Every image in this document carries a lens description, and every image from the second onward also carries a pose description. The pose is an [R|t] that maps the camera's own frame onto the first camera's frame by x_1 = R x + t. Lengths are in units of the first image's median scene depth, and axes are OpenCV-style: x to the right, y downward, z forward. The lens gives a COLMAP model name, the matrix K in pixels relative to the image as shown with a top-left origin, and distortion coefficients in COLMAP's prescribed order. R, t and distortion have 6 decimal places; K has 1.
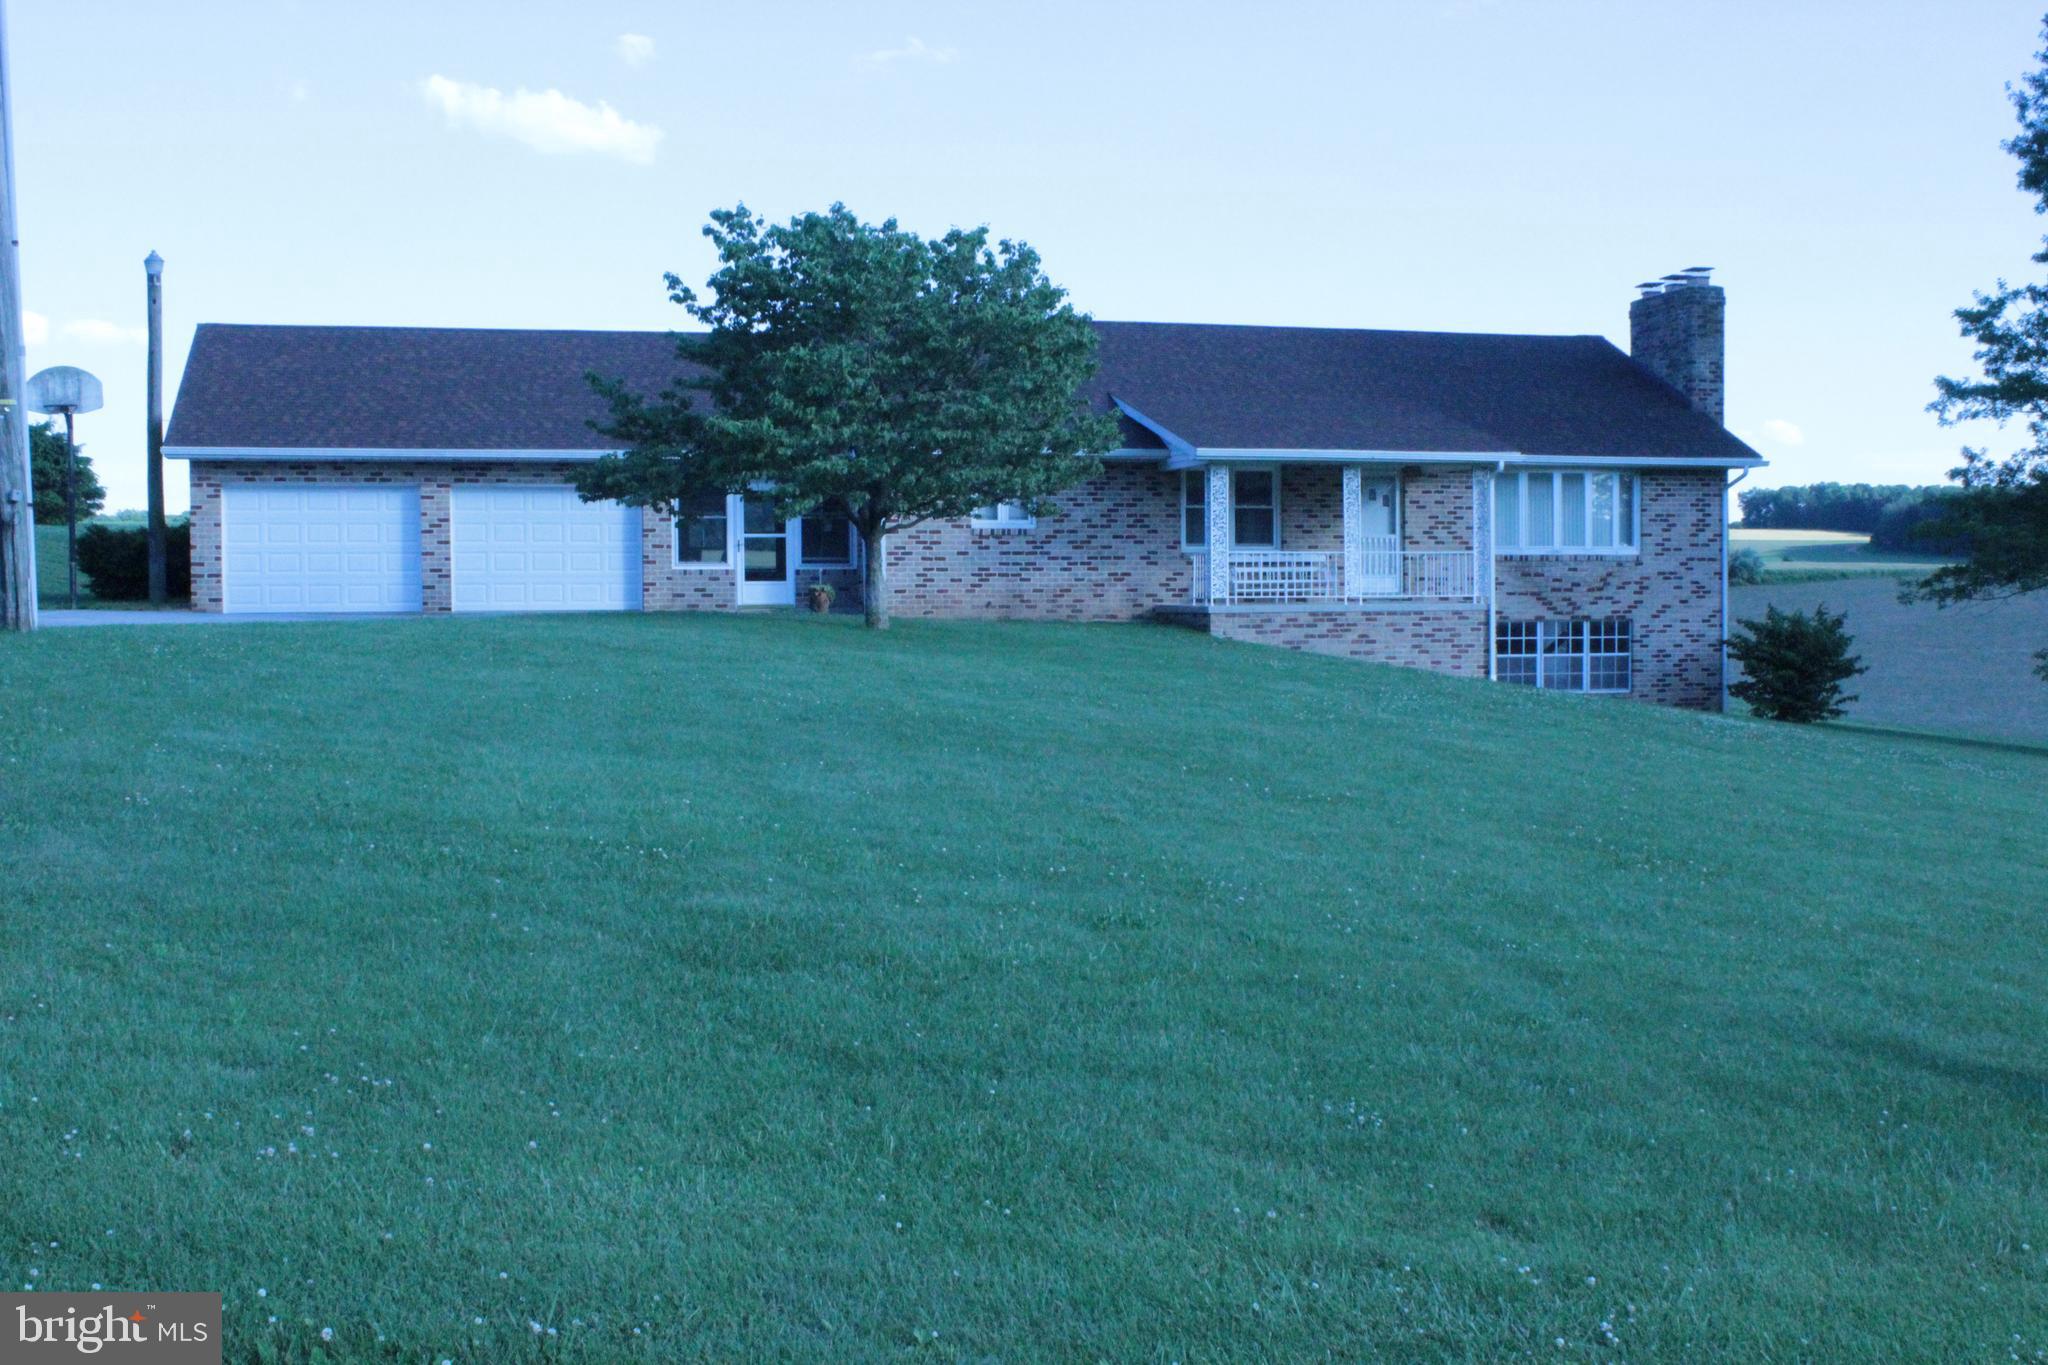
lens RADIAL K [[1509.6, 0, 1018.1], [0, 1509.6, 680.4], [0, 0, 1]] dist [-0.046500, -0.004187]
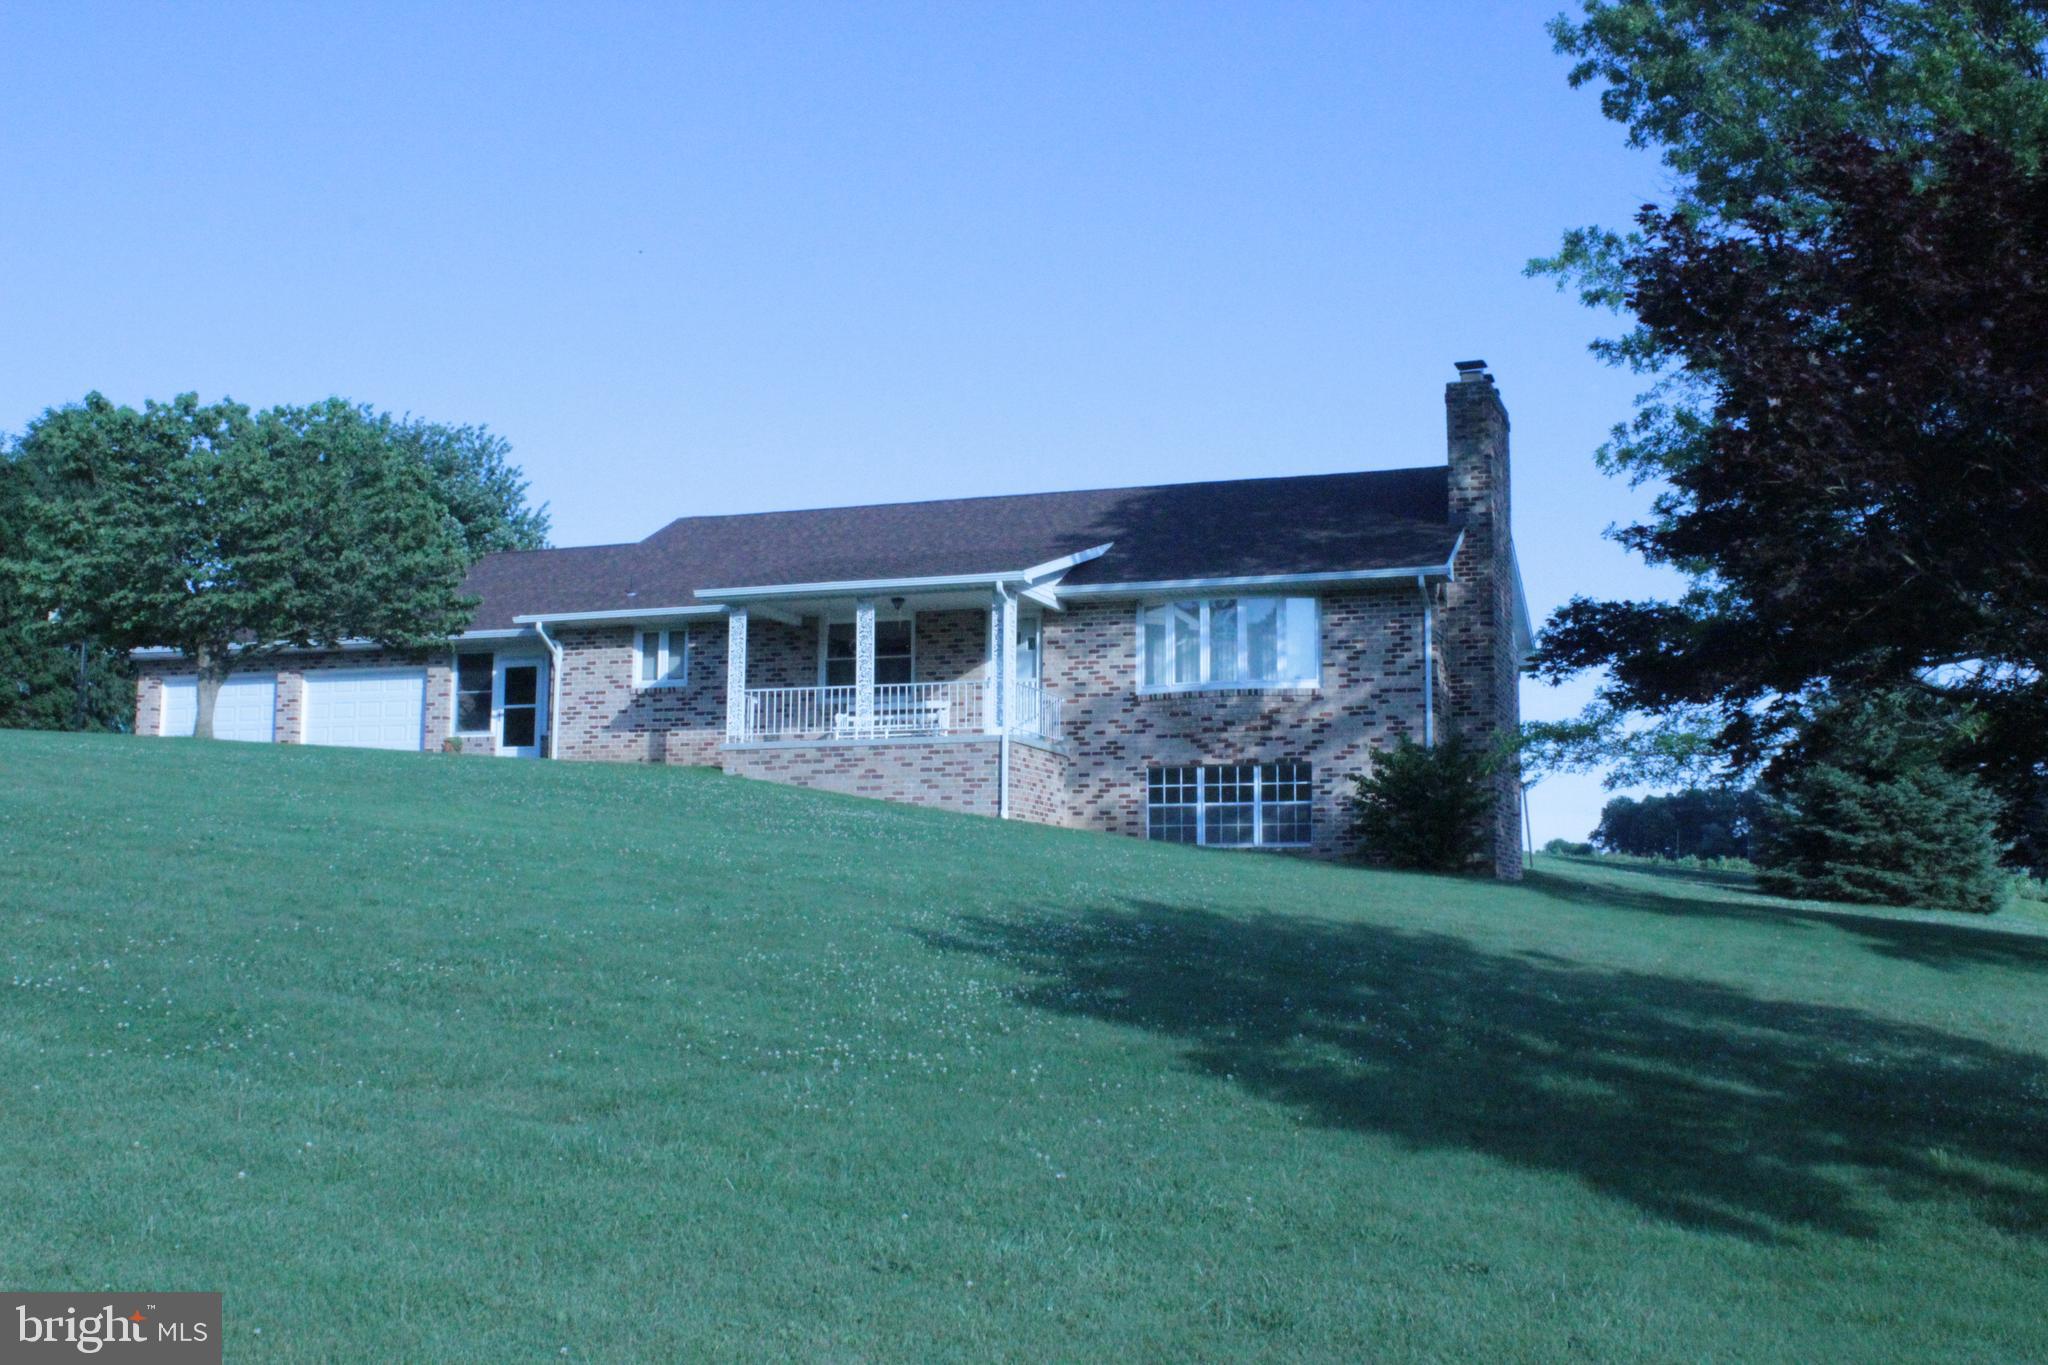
lens RADIAL K [[1509.6, 0, 1018.1], [0, 1509.6, 680.4], [0, 0, 1]] dist [-0.046500, -0.004187]
pose [[0.903241, -0.050516, -0.426150, 0.668446], [-0.025960, 0.984797, -0.171761, 0.070525], [0.428347, 0.166204, 0.888197, 0.157128]]
